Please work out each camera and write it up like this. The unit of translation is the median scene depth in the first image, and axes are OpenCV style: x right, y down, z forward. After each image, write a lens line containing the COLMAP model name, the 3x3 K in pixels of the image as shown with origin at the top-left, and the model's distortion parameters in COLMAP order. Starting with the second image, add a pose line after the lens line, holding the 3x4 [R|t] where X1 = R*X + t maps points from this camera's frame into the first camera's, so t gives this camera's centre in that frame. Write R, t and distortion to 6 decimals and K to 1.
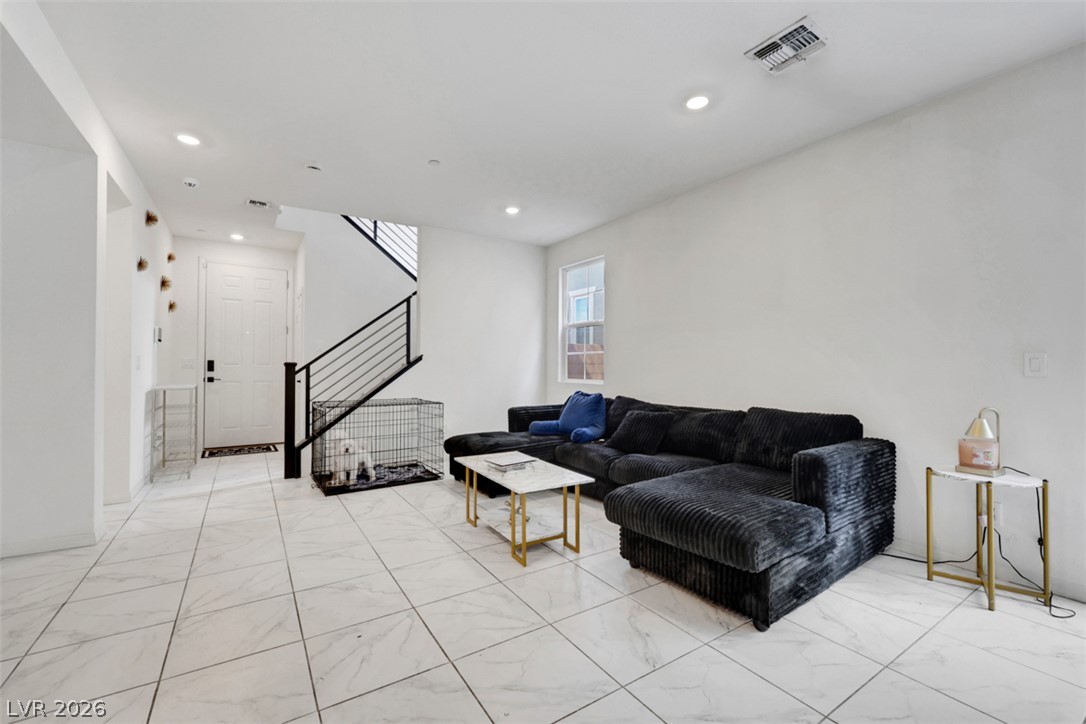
lens RADIAL K [[435.1, 0, 537.2], [0, 435.1, 361.0], [0, 0, 1]] dist [-0.022735, 0.009812]
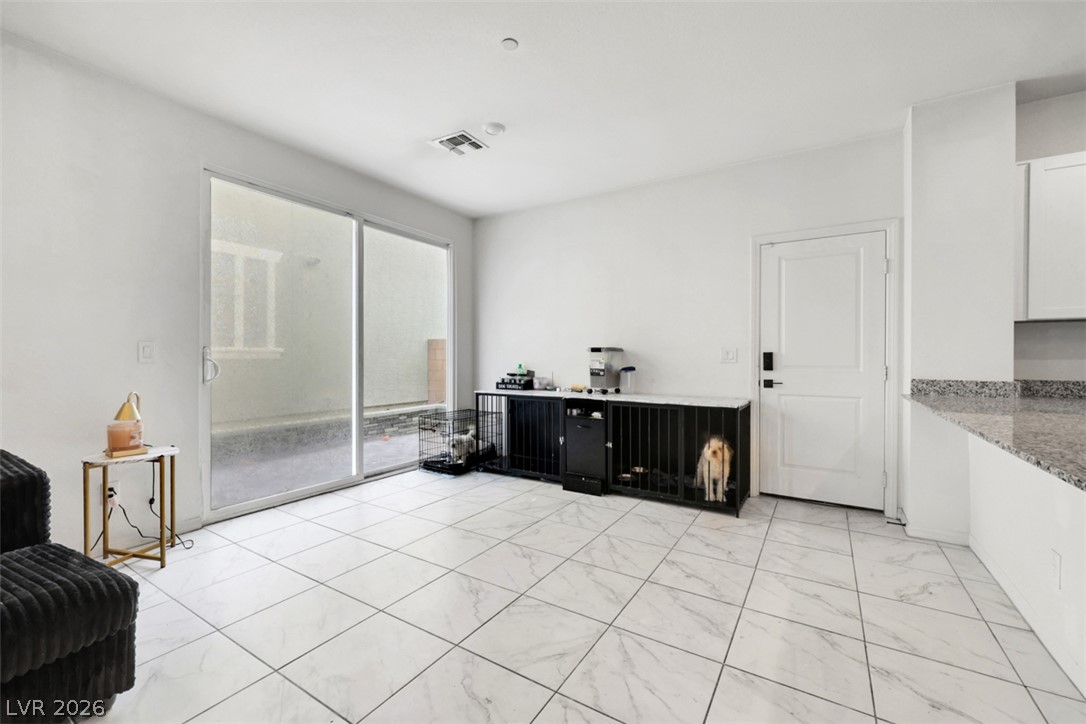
lens RADIAL K [[459.7, 0, 543.0], [0, 459.7, 362.0], [0, 0, 1]] dist [-0.000691, -0.000385]
pose [[-0.422751, -0.010687, 0.906183, -0.228747], [-0.011073, 0.999917, 0.006627, 0.007741], [-0.906178, -0.007233, -0.422835, 0.294141]]
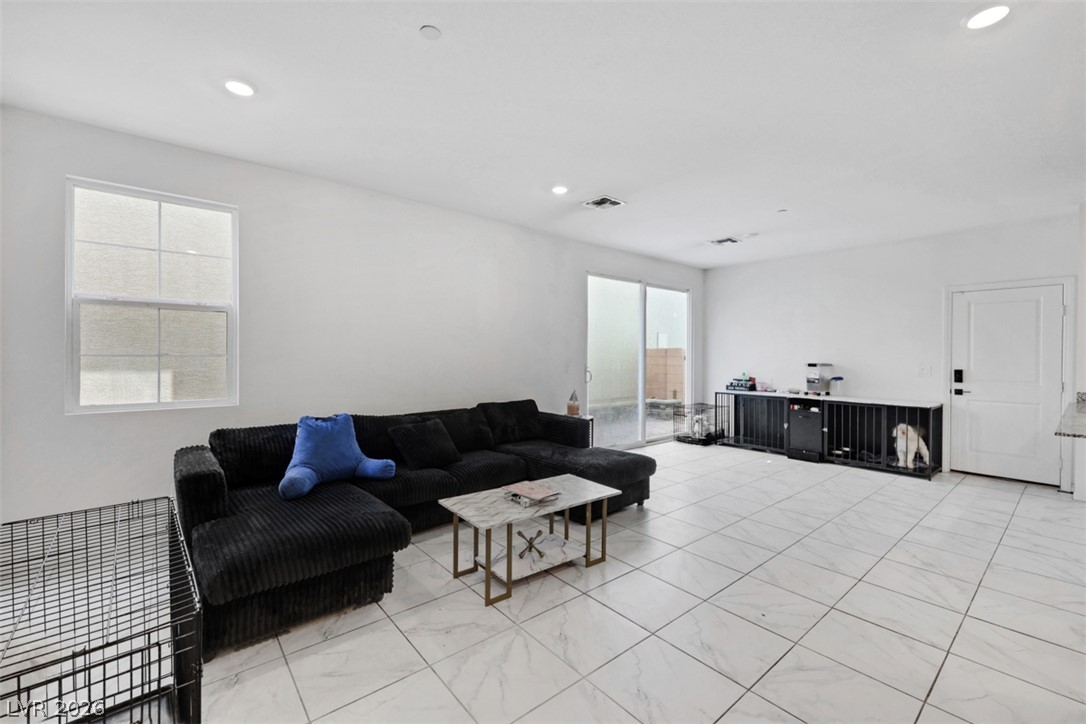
lens RADIAL K [[462.1, 0, 533.0], [0, 462.1, 358.4], [0, 0, 1]] dist [0.011652, -0.000532]
pose [[-0.110468, -0.011425, 0.993814, -0.734493], [-0.013248, 0.999862, 0.010022, -0.037523], [-0.993791, -0.012059, -0.110604, 0.807944]]
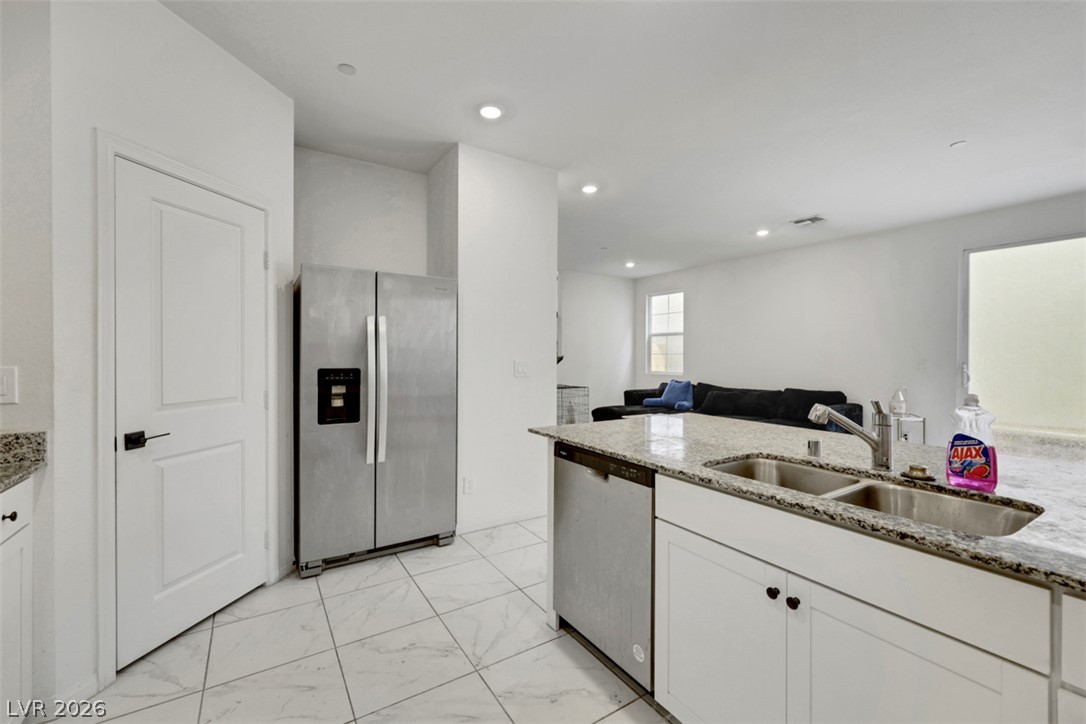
lens RADIAL K [[445.1, 0, 540.3], [0, 445.1, 356.9], [0, 0, 1]] dist [-0.000566, -0.000040]
pose [[0.999961, 0.000192, -0.008883, -0.388676], [-0.000108, 0.999956, 0.009432, -0.031104], [0.008884, -0.009430, 0.999916, -0.651969]]
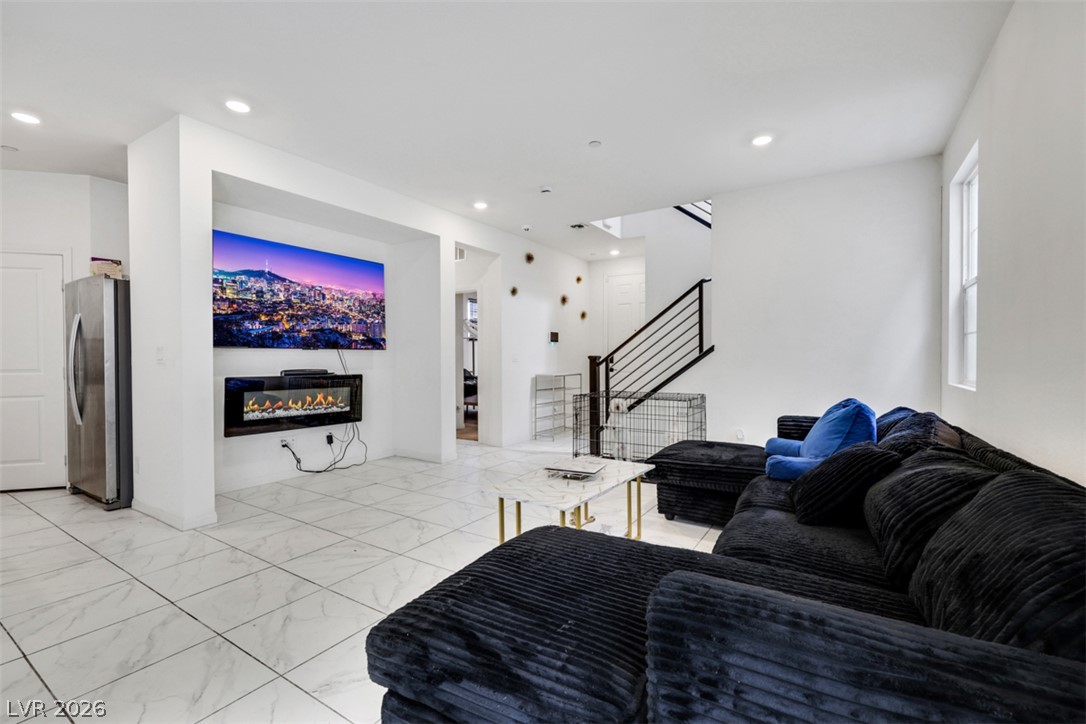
lens RADIAL K [[445.1, 0, 540.3], [0, 445.1, 356.9], [0, 0, 1]] dist [-0.000566, -0.000040]
pose [[0.442388, -0.011713, -0.896747, 0.518558], [0.016247, 0.999855, -0.005045, 0.011566], [0.896676, -0.012338, 0.442515, 0.404982]]
